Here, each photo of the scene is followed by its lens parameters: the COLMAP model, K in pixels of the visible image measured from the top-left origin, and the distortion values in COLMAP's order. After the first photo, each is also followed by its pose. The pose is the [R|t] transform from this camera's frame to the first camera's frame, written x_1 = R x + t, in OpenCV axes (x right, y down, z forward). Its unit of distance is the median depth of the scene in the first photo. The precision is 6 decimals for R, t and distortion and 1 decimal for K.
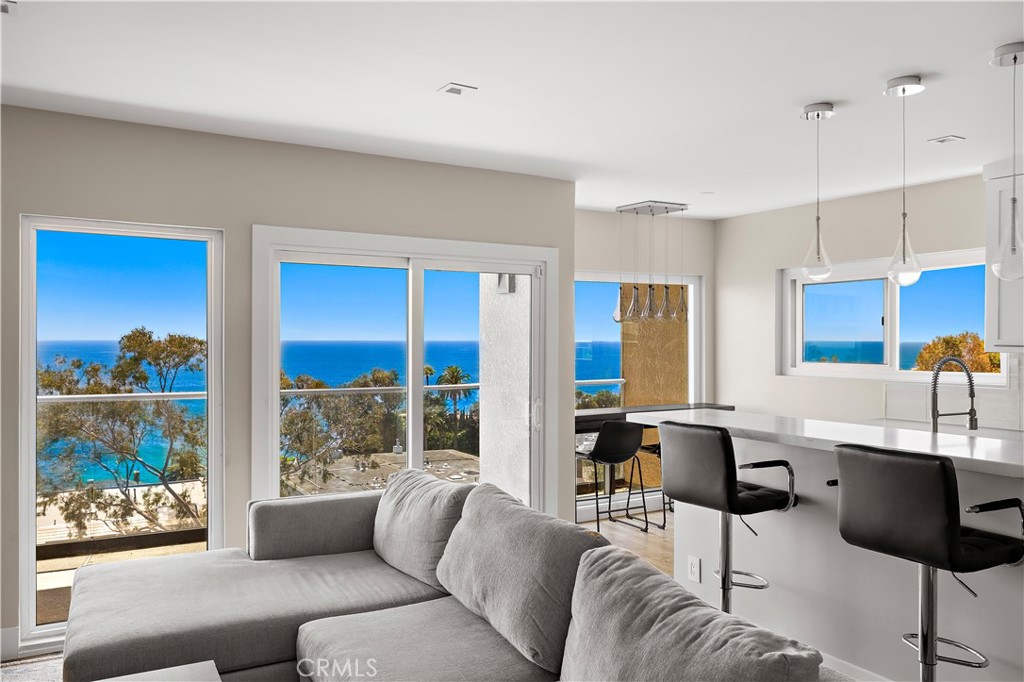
lens RADIAL K [[763.7, 0, 512.0], [0, 763.7, 341.0], [0, 0, 1]] dist [-0.003394, 0.001729]
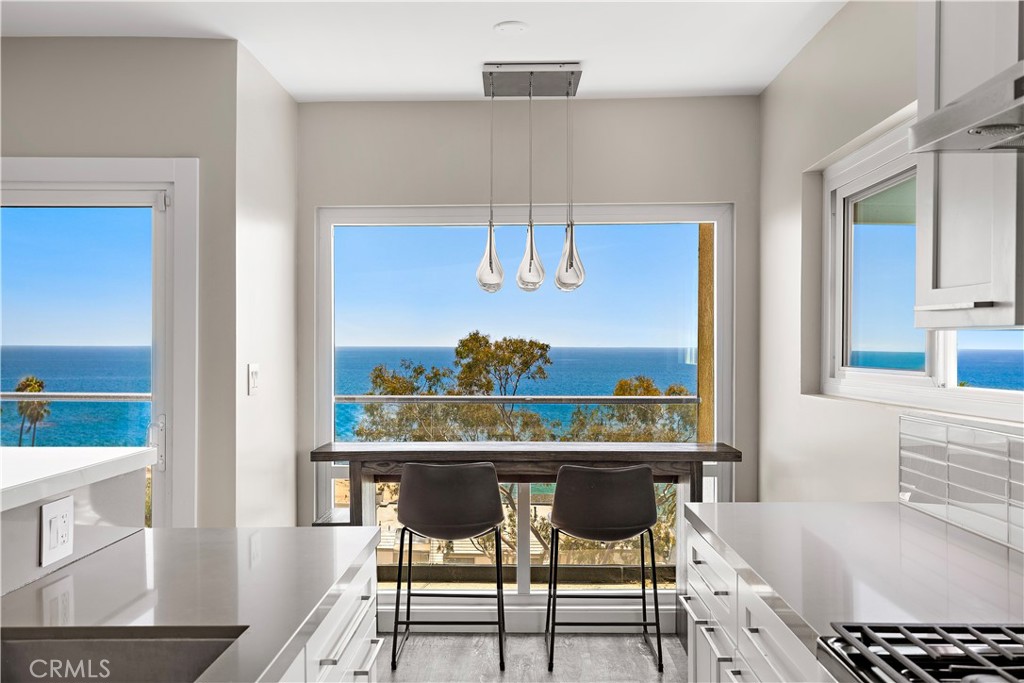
lens RADIAL K [[909.8, 0, 508.3], [0, 909.8, 356.7], [0, 0, 1]] dist [0.001351, 0.002301]
pose [[0.858385, 0.006724, -0.512963, 0.660307], [-0.002414, 0.999956, 0.009068, 0.023753], [0.513001, -0.006545, 0.858363, 0.564573]]
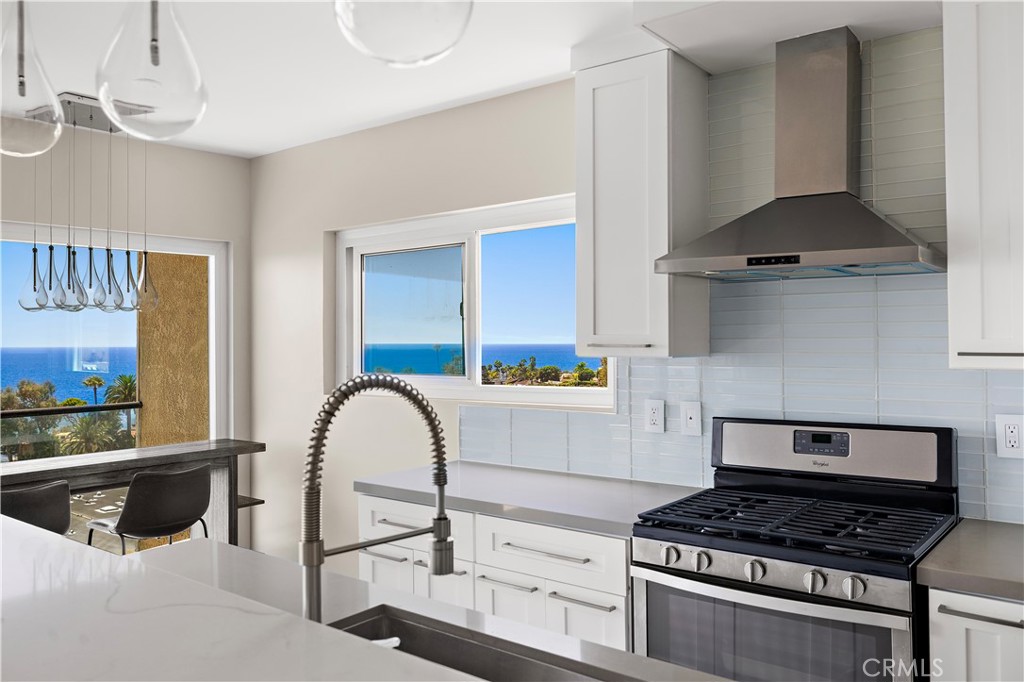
lens RADIAL K [[791.1, 0, 497.8], [0, 791.1, 338.9], [0, 0, 1]] dist [-0.008949, -0.002954]
pose [[0.937217, -0.005050, 0.348710, 0.341777], [0.007708, 0.999951, -0.006234, 0.004201], [-0.348662, 0.008531, 0.937210, 0.435919]]
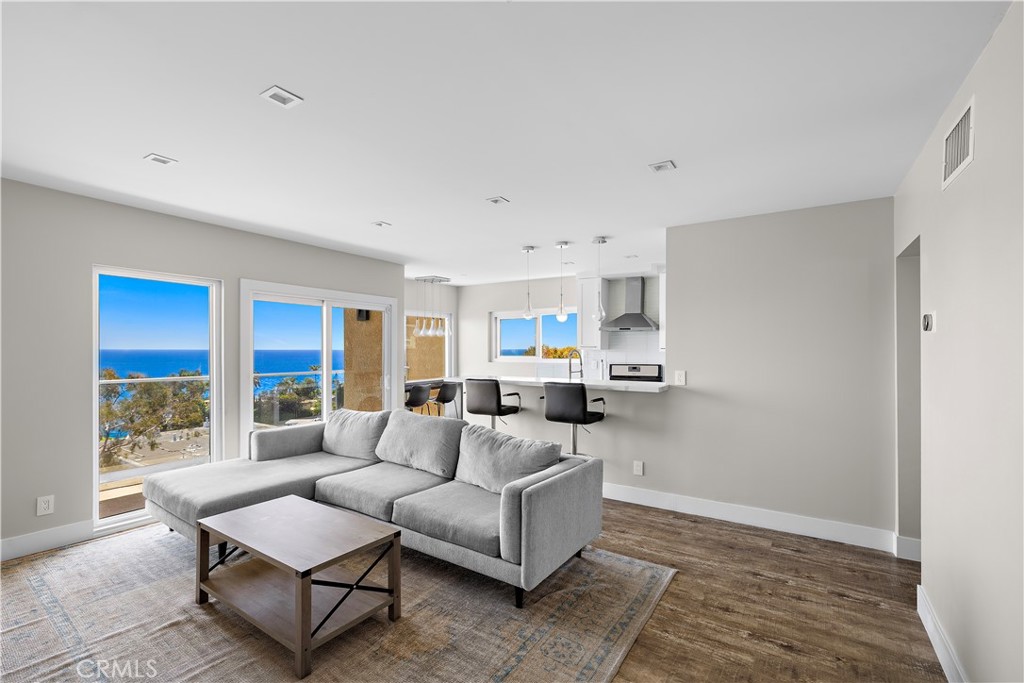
lens RADIAL K [[447.7, 0, 508.7], [0, 447.7, 350.1], [0, 0, 1]] dist [0.001532, 0.000174]
pose [[0.895666, -0.002976, 0.444717, -0.211799], [0.002237, 0.999995, 0.002186, 0.012020], [-0.444722, -0.000963, 0.895668, -0.184982]]
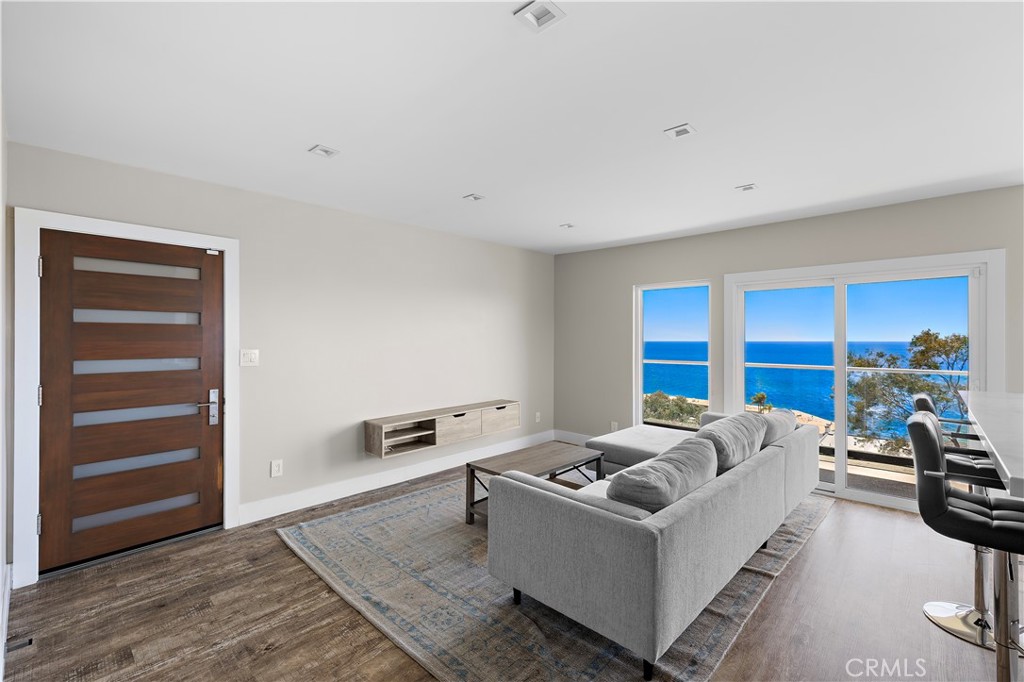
lens RADIAL K [[447.7, 0, 508.7], [0, 447.7, 349.6], [0, 0, 1]] dist [0.001532, 0.000174]
pose [[0.291397, 0.020168, -0.956390, 0.512841], [-0.001291, 0.999785, 0.020690, 0.014113], [0.956601, -0.004794, 0.291360, 0.123205]]
